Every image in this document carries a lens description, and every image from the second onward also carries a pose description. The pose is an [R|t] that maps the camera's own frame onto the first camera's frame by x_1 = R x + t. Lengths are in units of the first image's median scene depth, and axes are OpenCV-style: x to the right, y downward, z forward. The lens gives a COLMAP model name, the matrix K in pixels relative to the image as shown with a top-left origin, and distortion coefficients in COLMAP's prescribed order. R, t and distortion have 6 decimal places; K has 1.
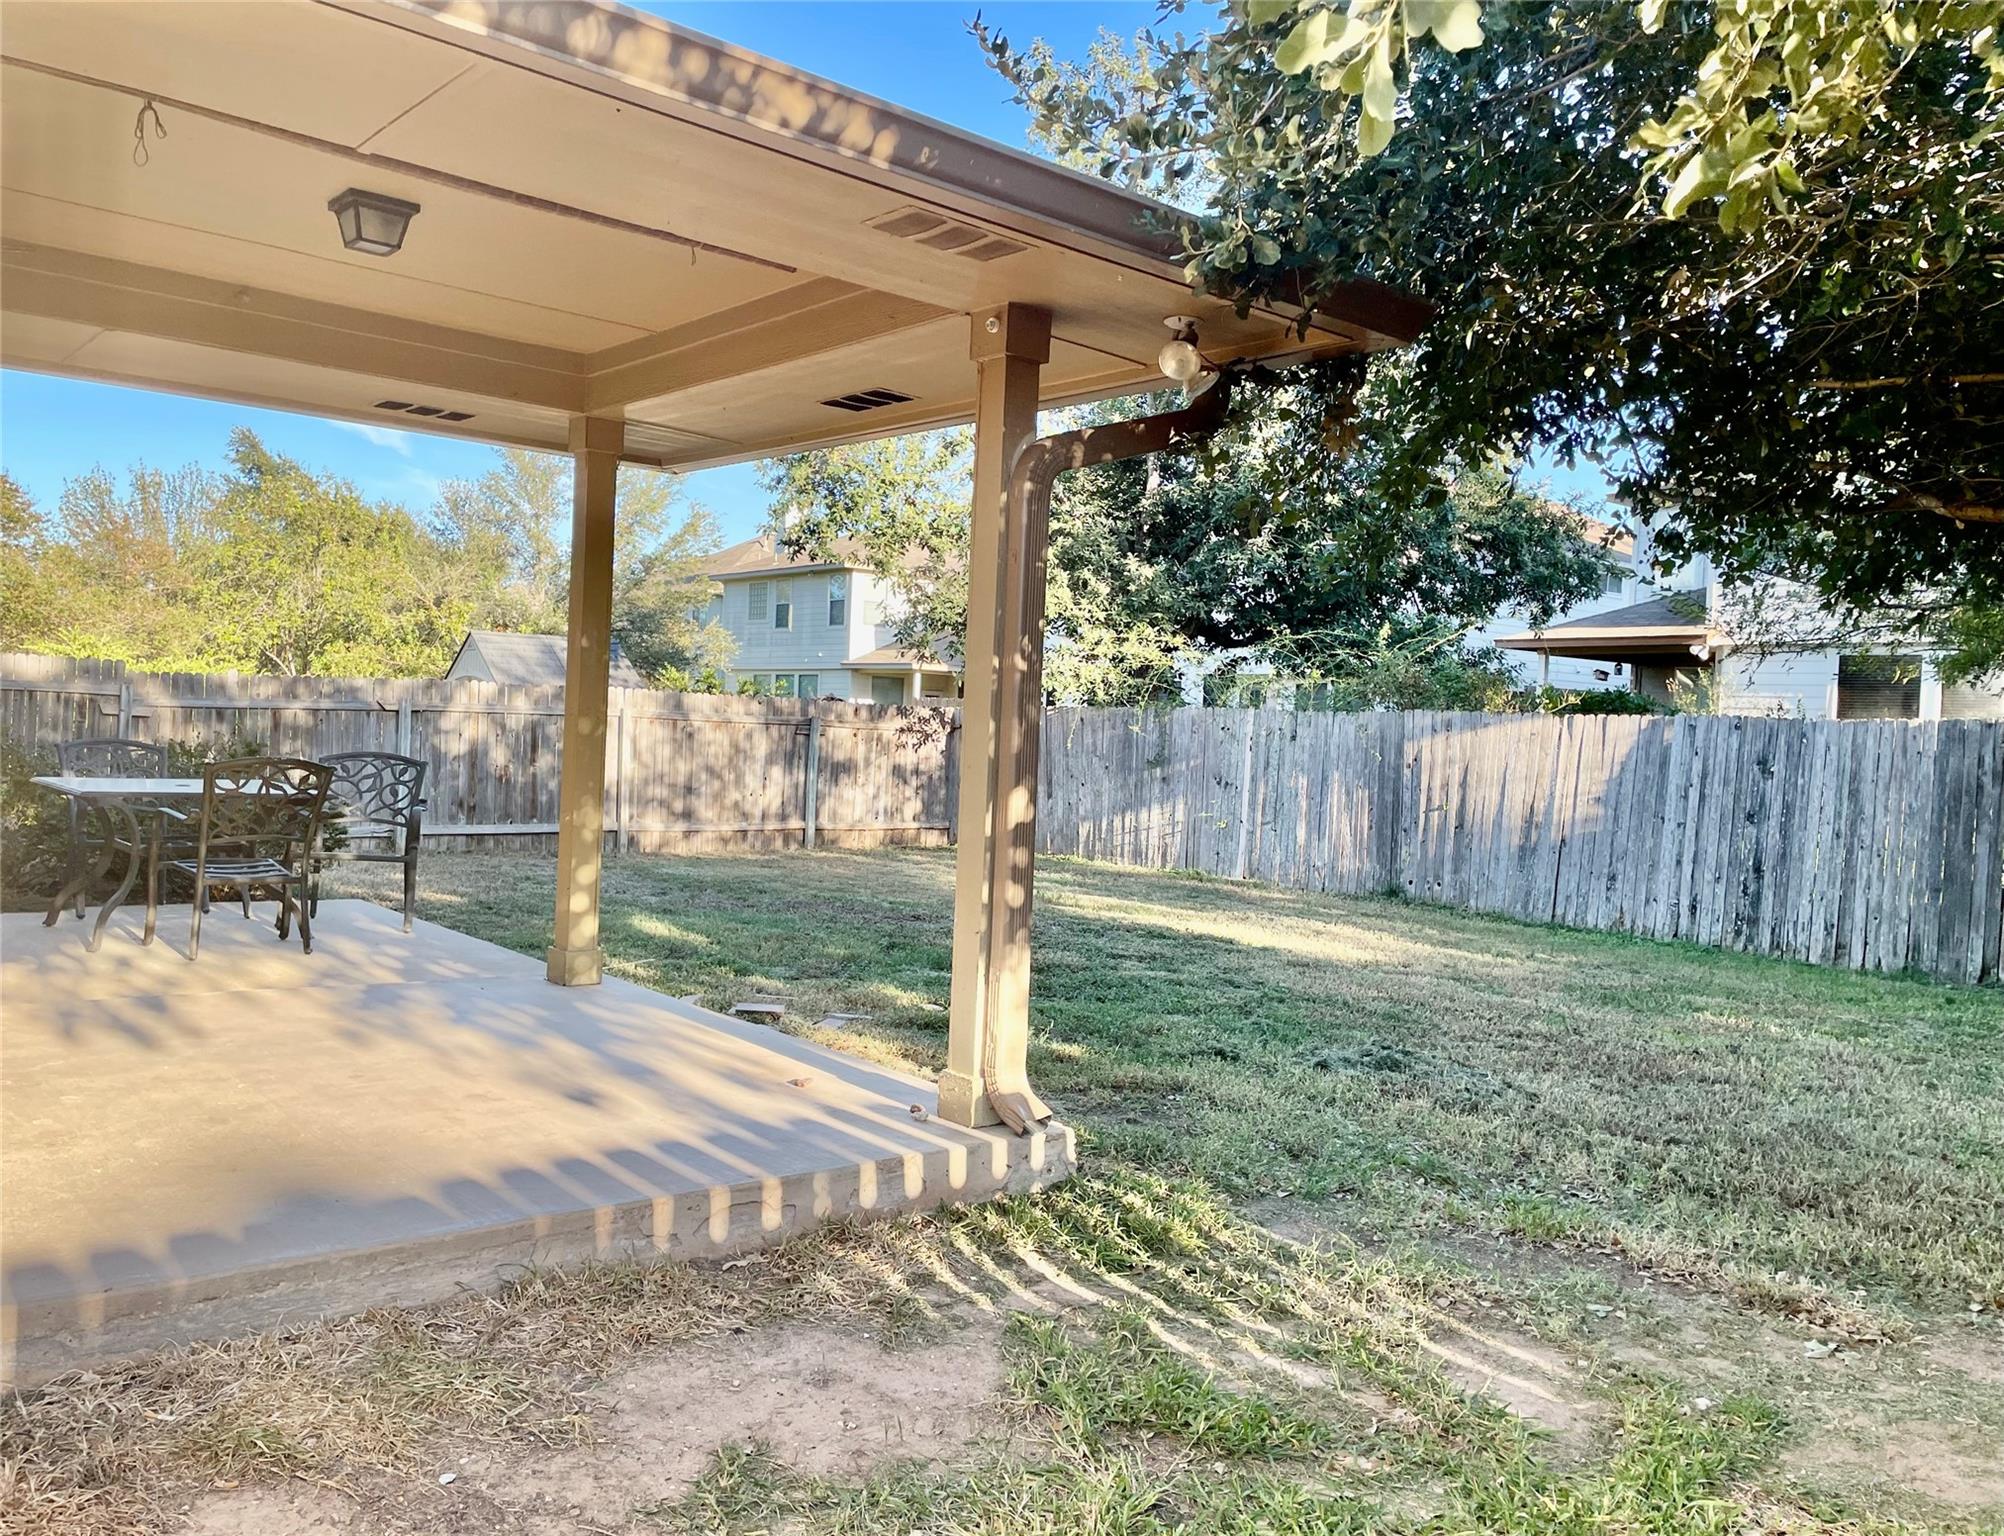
lens RADIAL K [[1560.9, 0, 995.0], [0, 1560.9, 756.7], [0, 0, 1]] dist [0.081221, -0.133312]
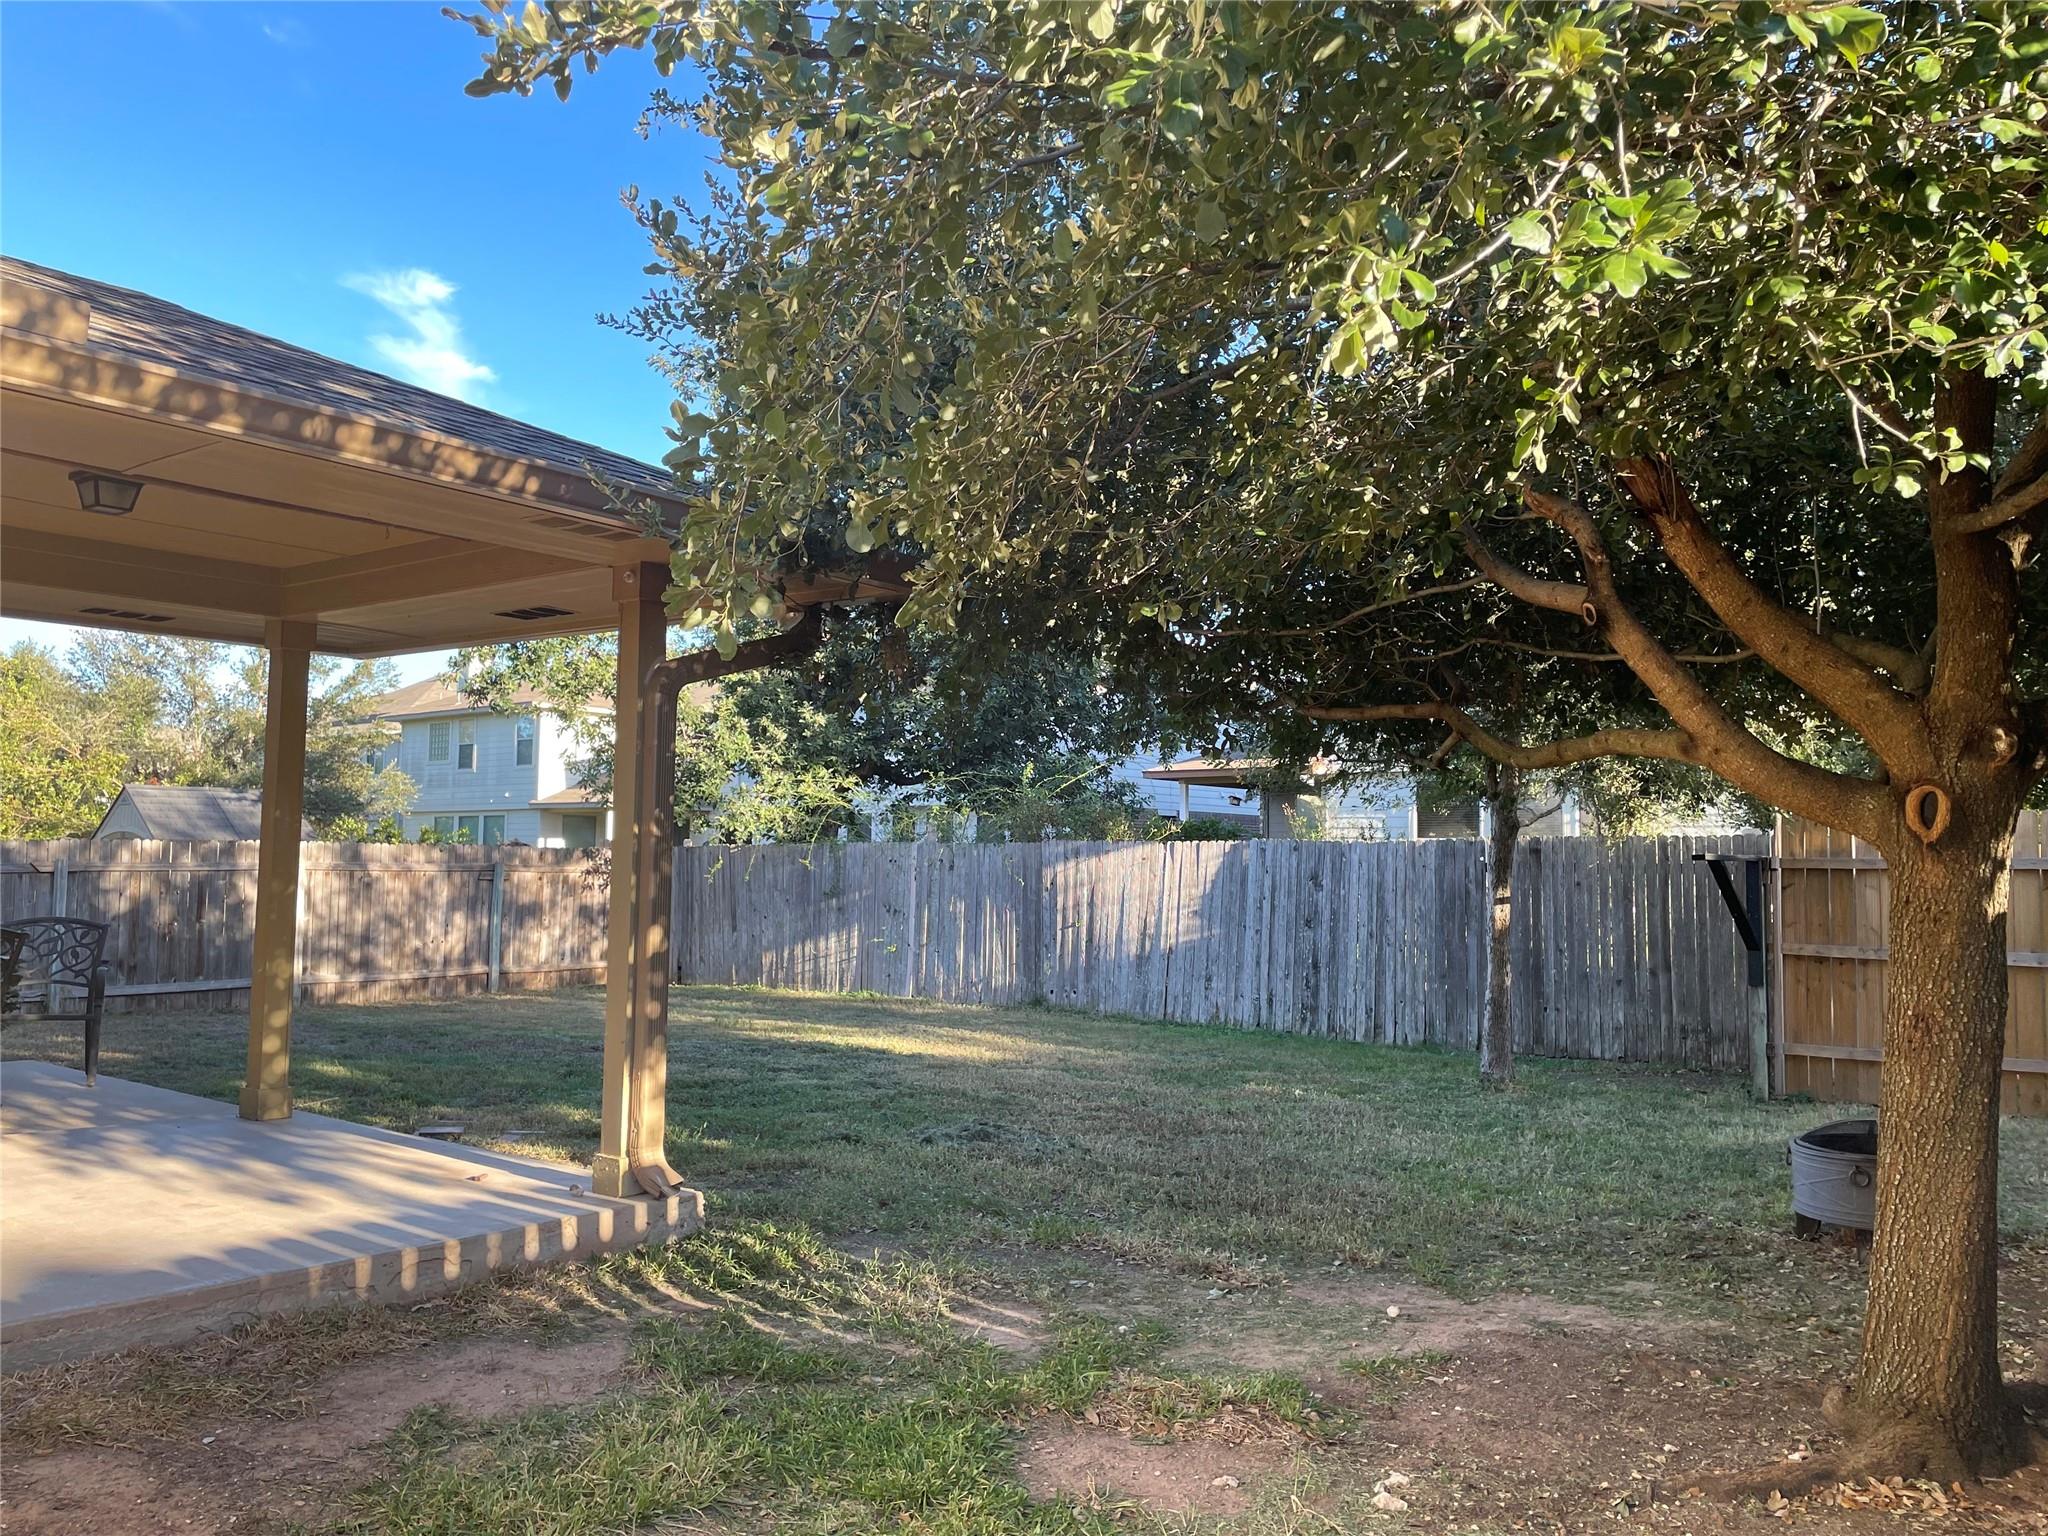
lens RADIAL K [[1550.3, 0, 1029.4], [0, 1550.3, 751.6], [0, 0, 1]] dist [0.090719, -0.124862]
pose [[0.977766, -0.017641, 0.208953, 0.022405], [0.035360, 0.996057, -0.081368, -0.003563], [-0.206694, 0.086948, 0.974535, -0.149083]]
